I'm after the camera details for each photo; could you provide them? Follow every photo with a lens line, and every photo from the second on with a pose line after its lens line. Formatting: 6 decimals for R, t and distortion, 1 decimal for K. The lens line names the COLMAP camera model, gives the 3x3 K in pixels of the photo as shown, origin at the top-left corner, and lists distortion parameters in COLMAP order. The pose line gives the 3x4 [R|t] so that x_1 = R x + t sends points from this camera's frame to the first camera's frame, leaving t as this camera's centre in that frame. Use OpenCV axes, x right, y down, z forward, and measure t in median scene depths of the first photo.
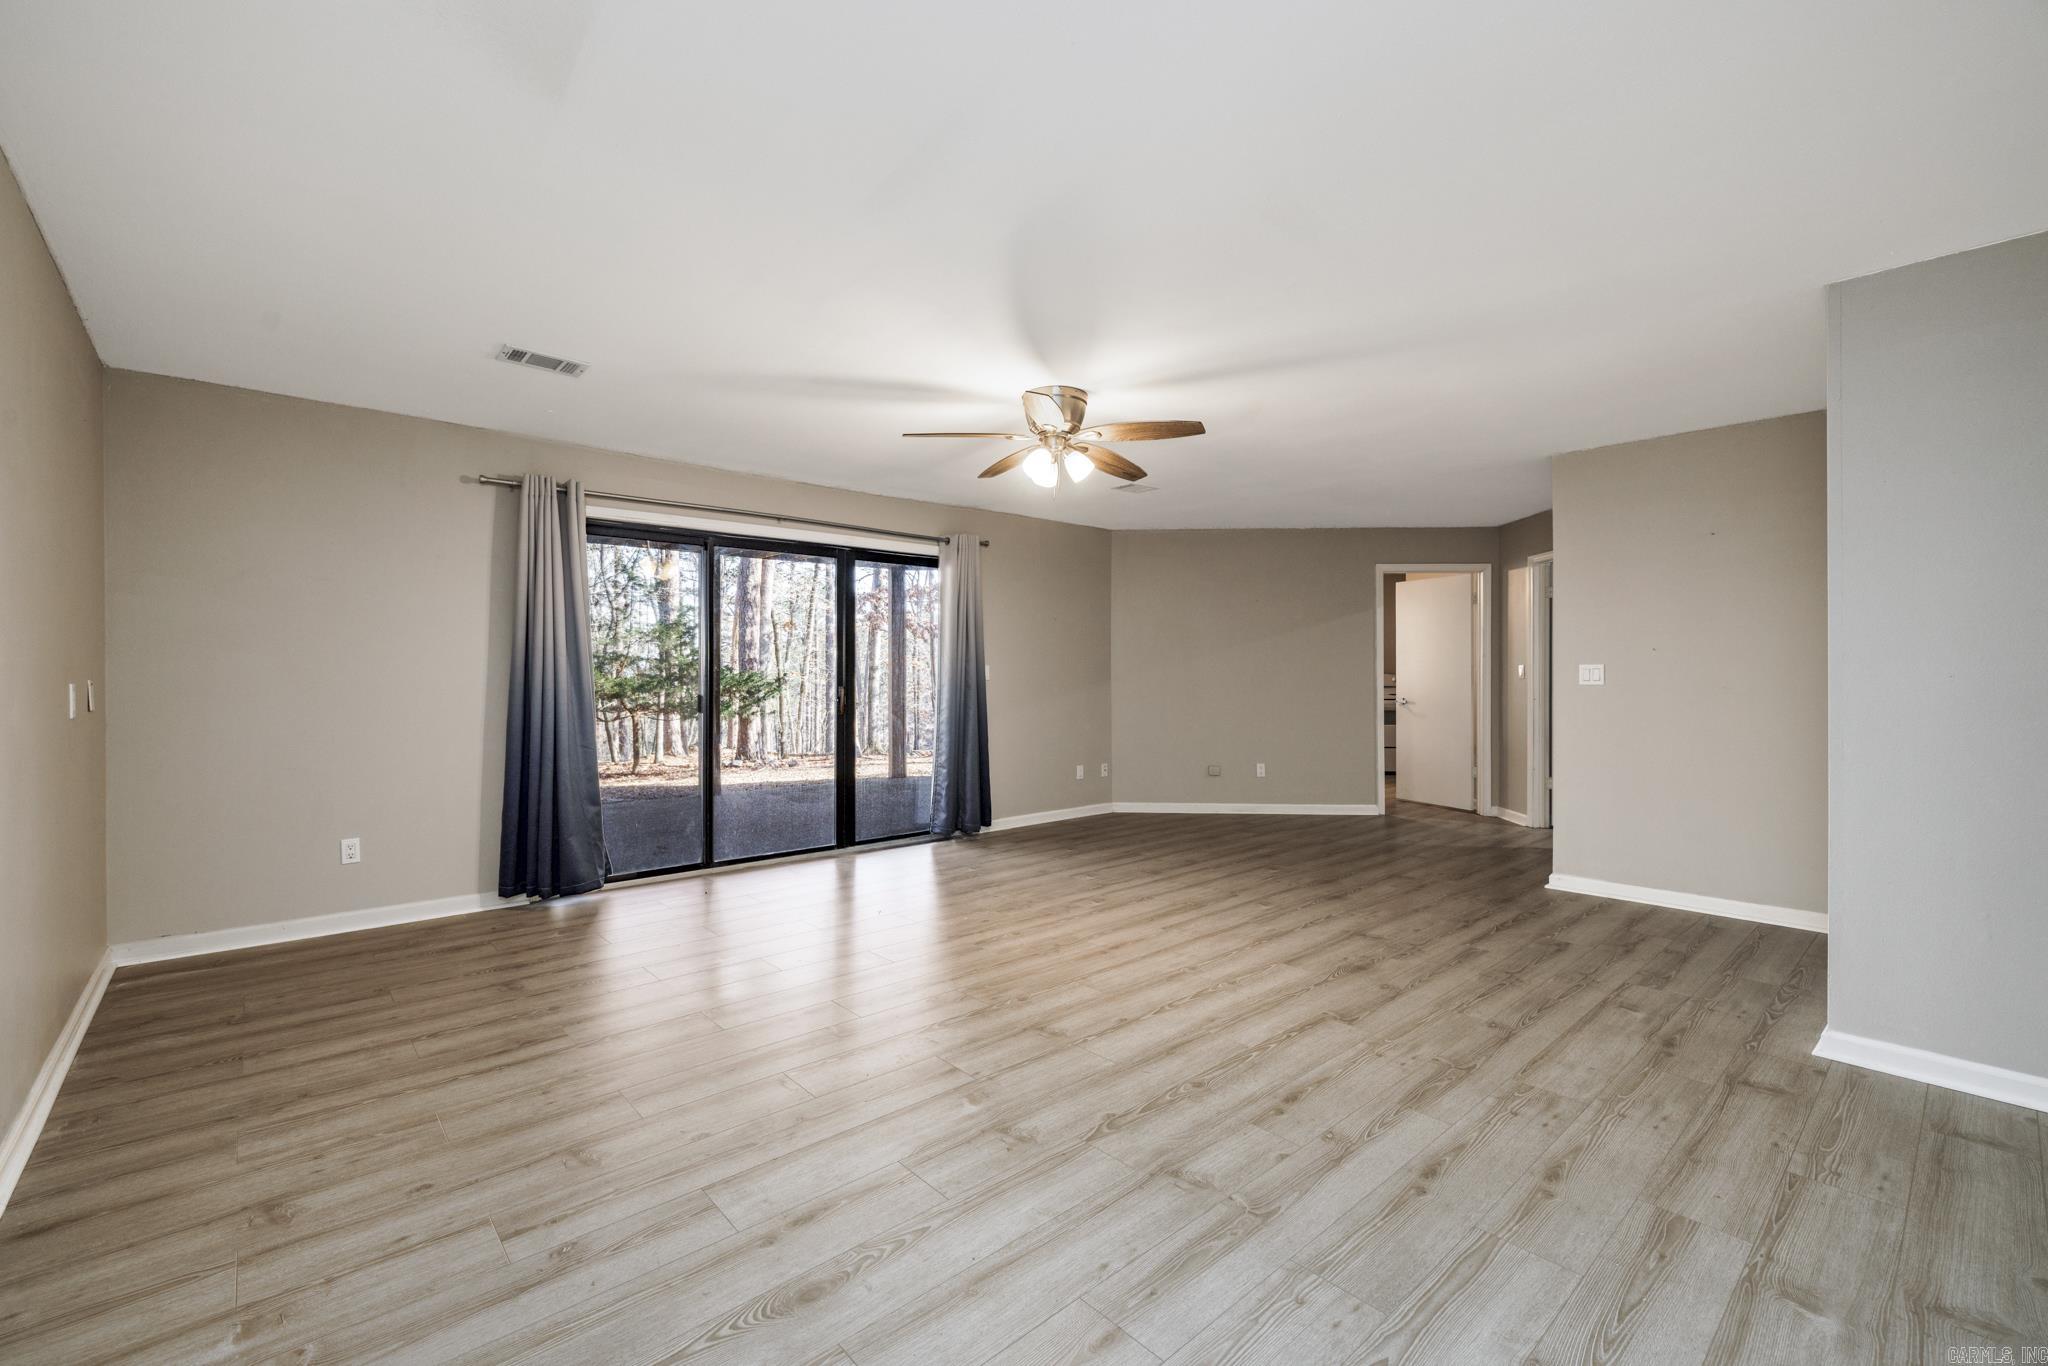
lens RADIAL K [[867.7, 0, 999.6], [0, 867.7, 672.9], [0, 0, 1]] dist [0.001852, 0.000401]
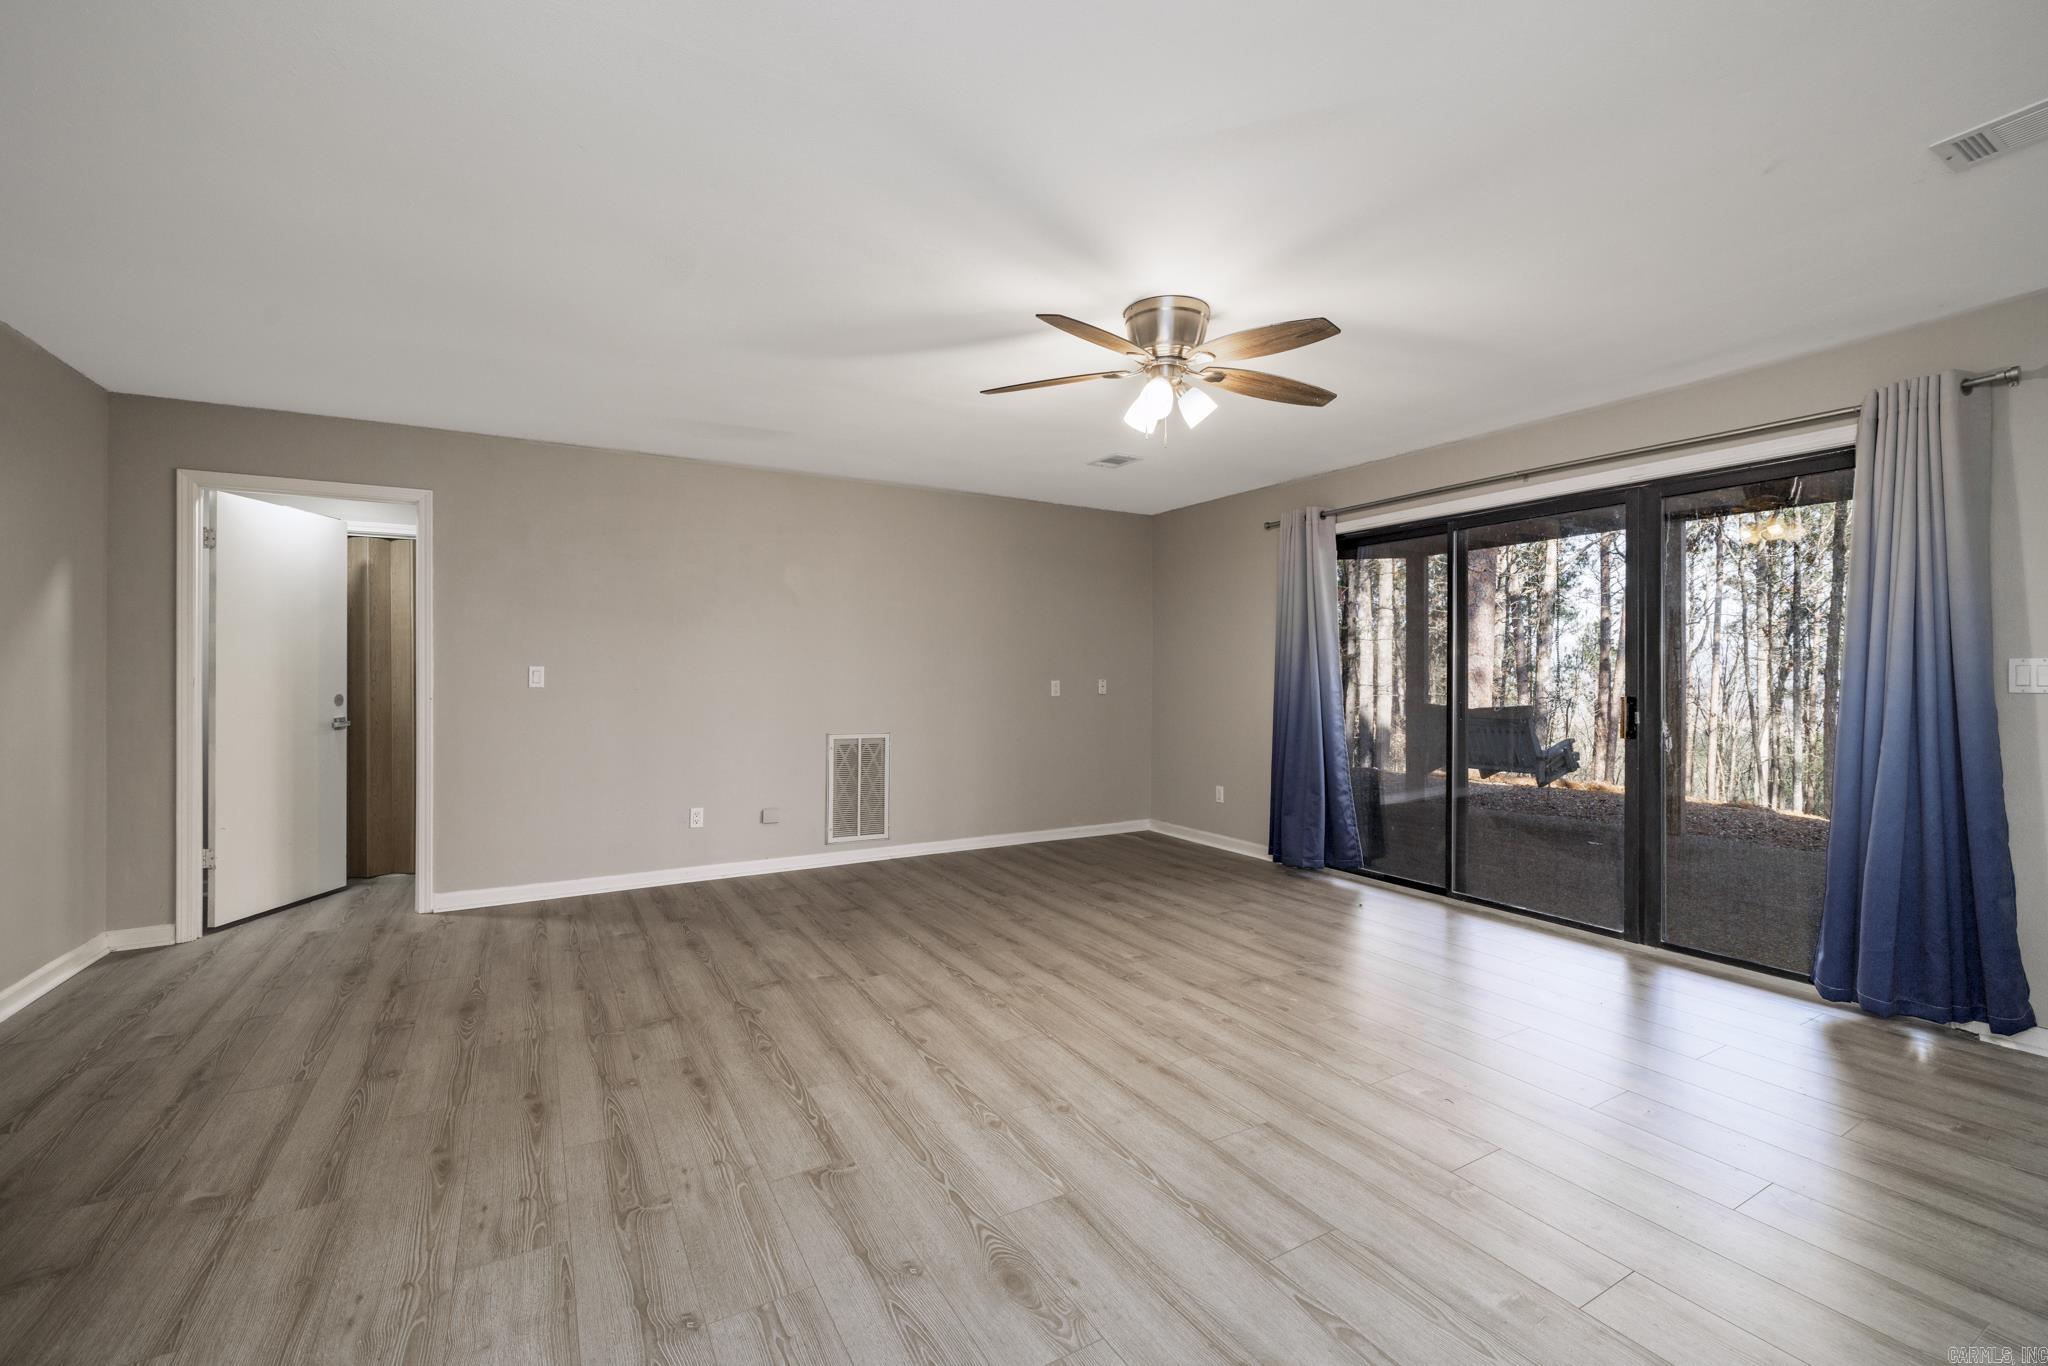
lens RADIAL K [[902.3, 0, 1068.9], [0, 902.3, 679.4], [0, 0, 1]] dist [0.000210, -0.000242]
pose [[-0.180951, 0.001418, -0.983491, 0.982266], [-0.001742, 0.999997, 0.001763, 0.004515], [0.983491, 0.002033, -0.180948, 1.216335]]
